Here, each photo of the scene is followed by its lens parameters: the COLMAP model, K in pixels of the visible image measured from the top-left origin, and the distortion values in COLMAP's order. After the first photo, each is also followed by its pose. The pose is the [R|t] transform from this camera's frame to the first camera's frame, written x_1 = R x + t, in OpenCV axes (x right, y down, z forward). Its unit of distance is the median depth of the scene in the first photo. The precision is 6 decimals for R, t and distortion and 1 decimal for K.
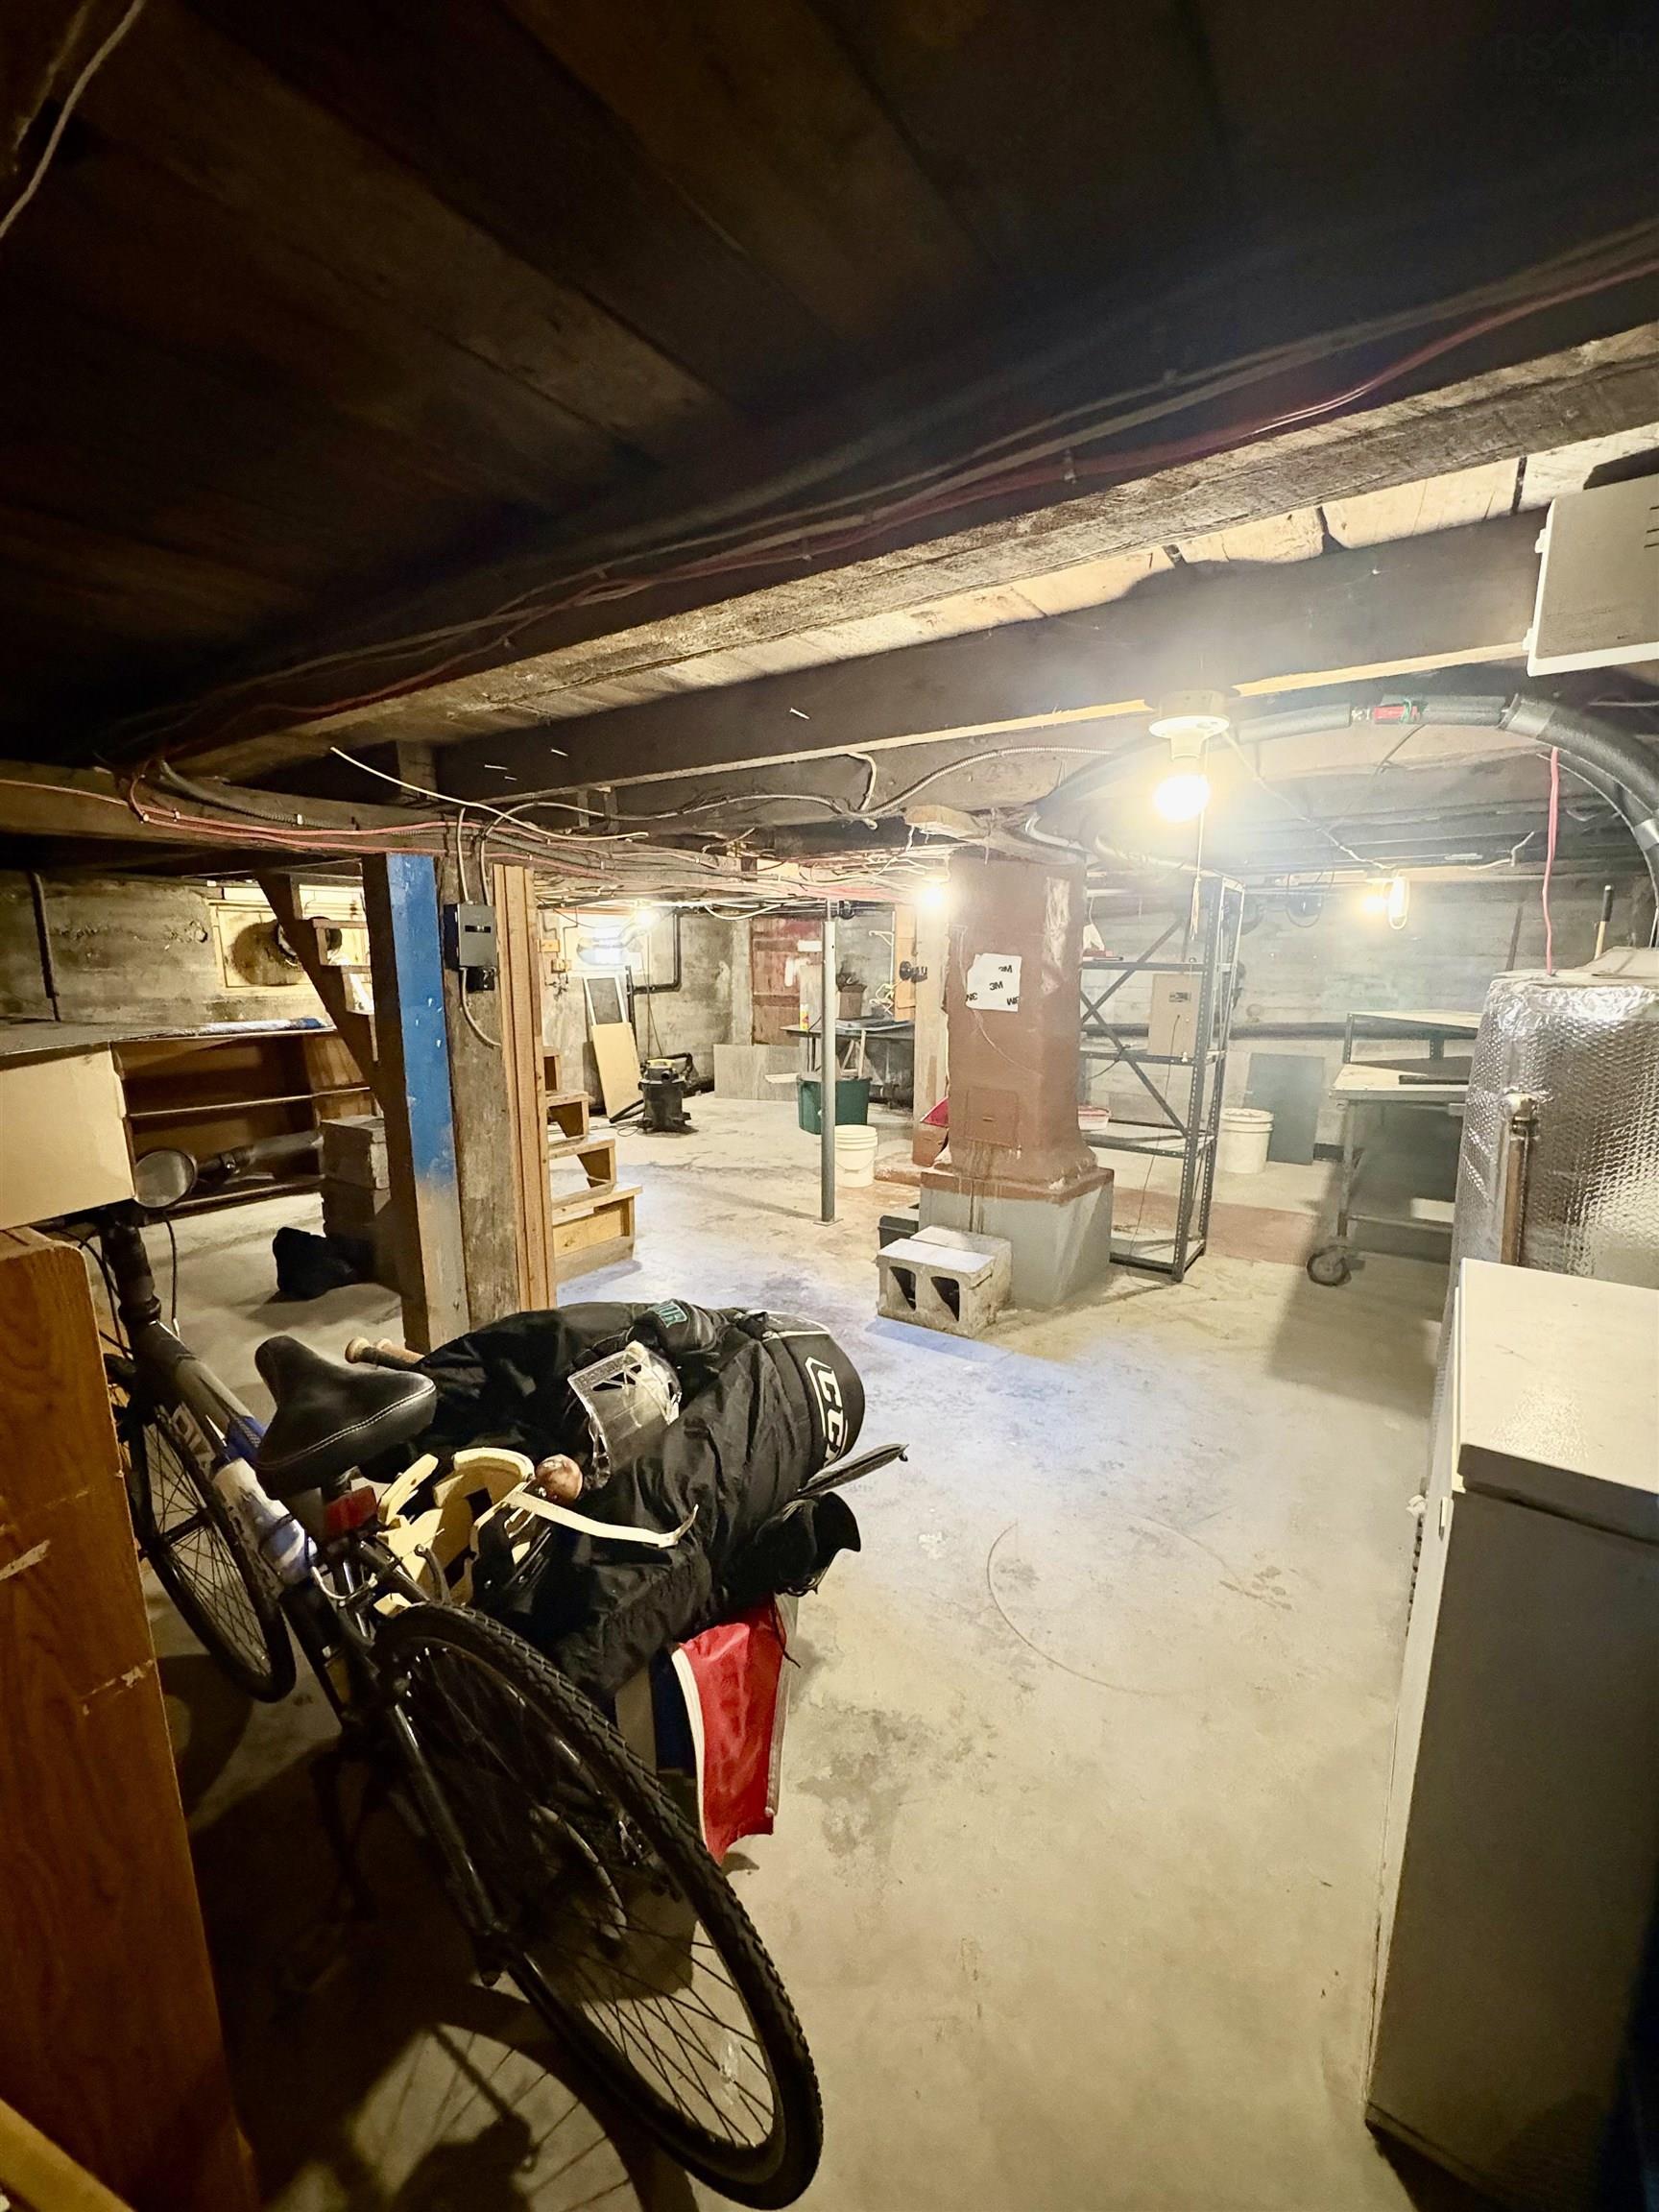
lens RADIAL K [[879.5, 0, 830.0], [0, 879.5, 1109.4], [0, 0, 1]] dist [0.000266, 0.000261]
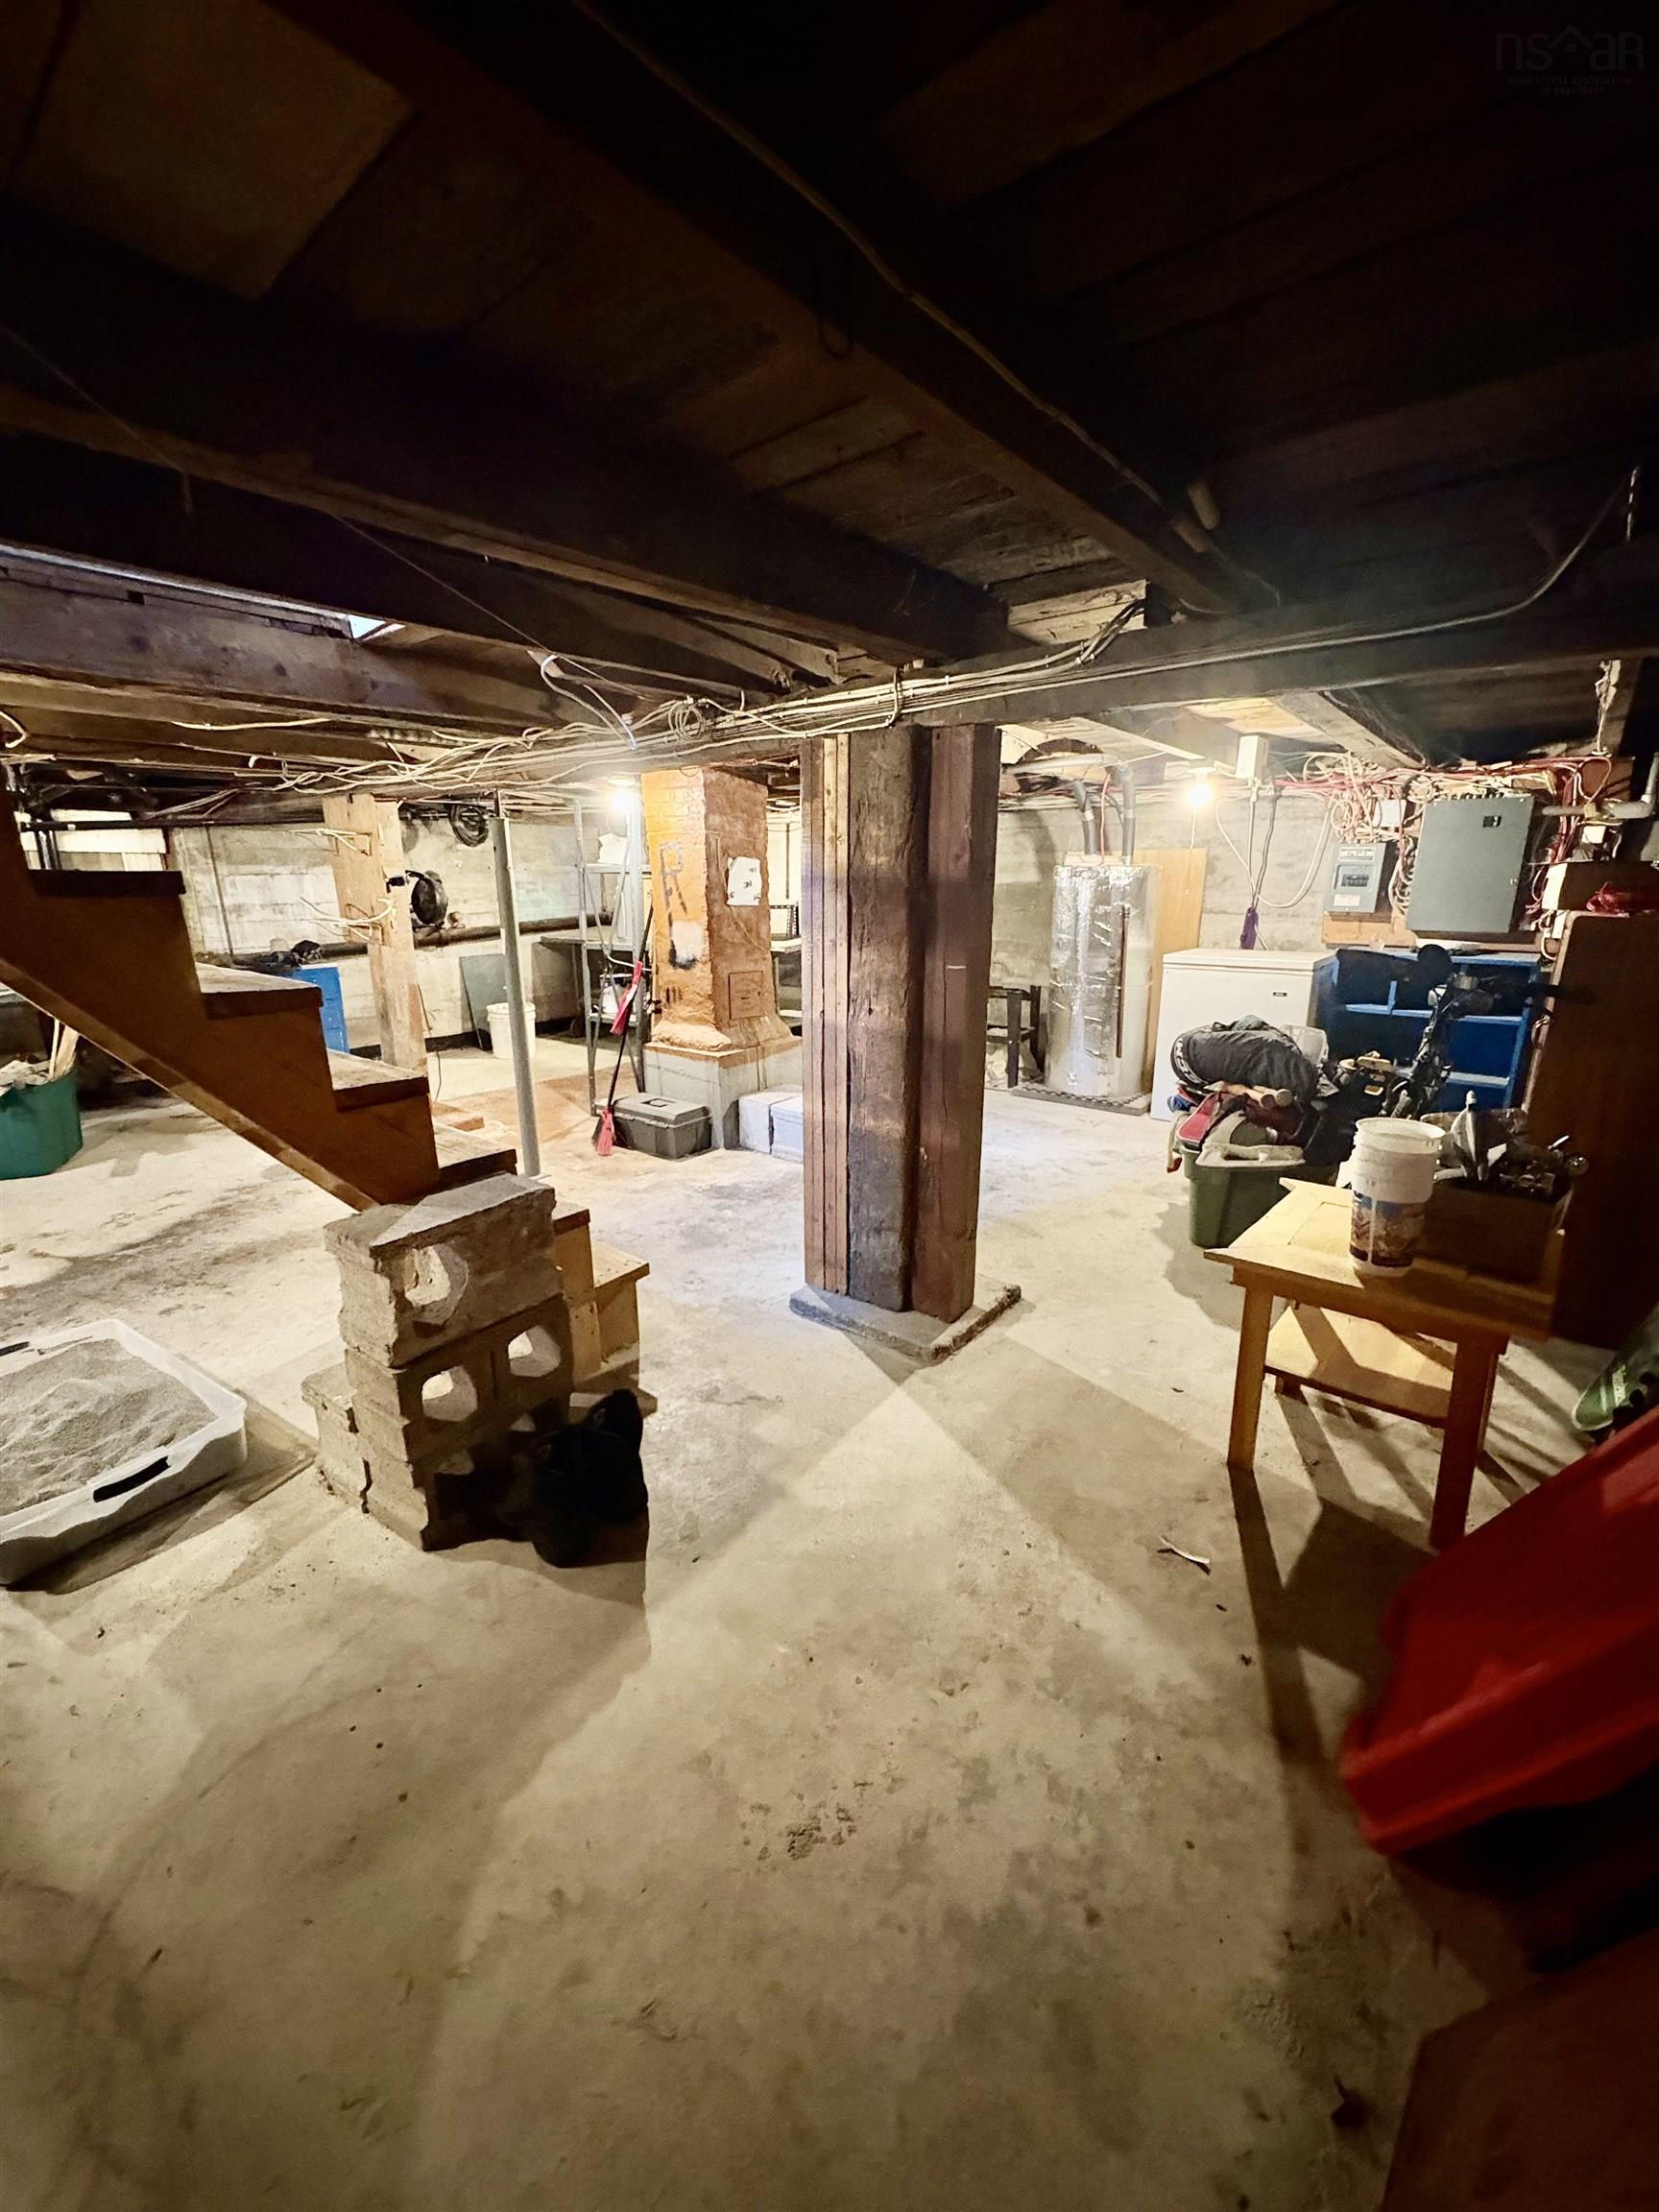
lens RADIAL K [[879.5, 0, 825.7], [0, 879.5, 1097.1], [0, 0, 1]] dist [0.000266, 0.000261]
pose [[0.067901, -0.250565, 0.965716, -2.258799], [0.182935, 0.954666, 0.234836, -0.270188], [-0.980777, 0.160718, 0.110660, 1.733685]]
